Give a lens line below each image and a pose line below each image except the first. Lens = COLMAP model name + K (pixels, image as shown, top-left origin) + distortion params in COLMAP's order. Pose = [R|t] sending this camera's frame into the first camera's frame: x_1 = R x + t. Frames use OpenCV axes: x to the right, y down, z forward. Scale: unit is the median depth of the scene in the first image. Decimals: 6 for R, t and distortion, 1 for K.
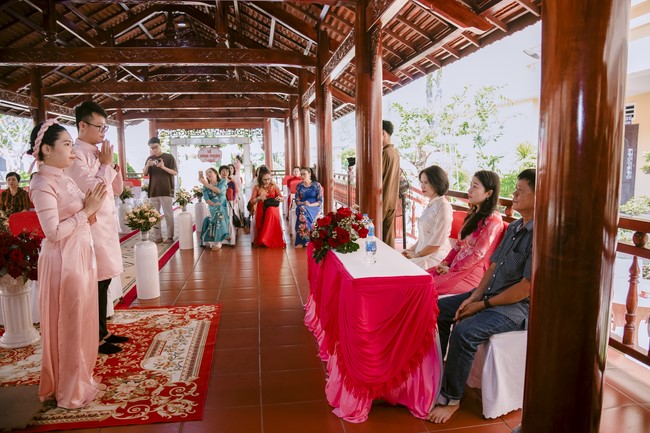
lens RADIAL K [[472.5, 0, 325.0], [0, 472.5, 216.5], [0, 0, 1]] dist [-0.071657, 0.007064]
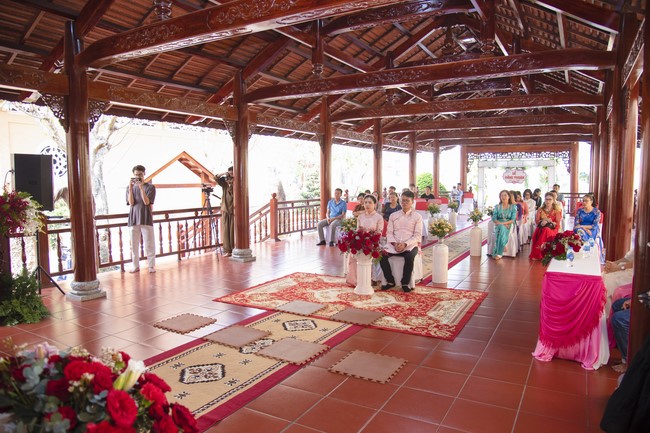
lens RADIAL K [[472.5, 0, 325.0], [0, 472.5, 216.5], [0, 0, 1]] dist [-0.071657, 0.007064]
pose [[0.796884, 0.059450, -0.601201, 0.251753], [-0.078898, 0.996865, -0.006003, 0.004648], [0.598959, 0.052218, 0.799075, -0.485883]]
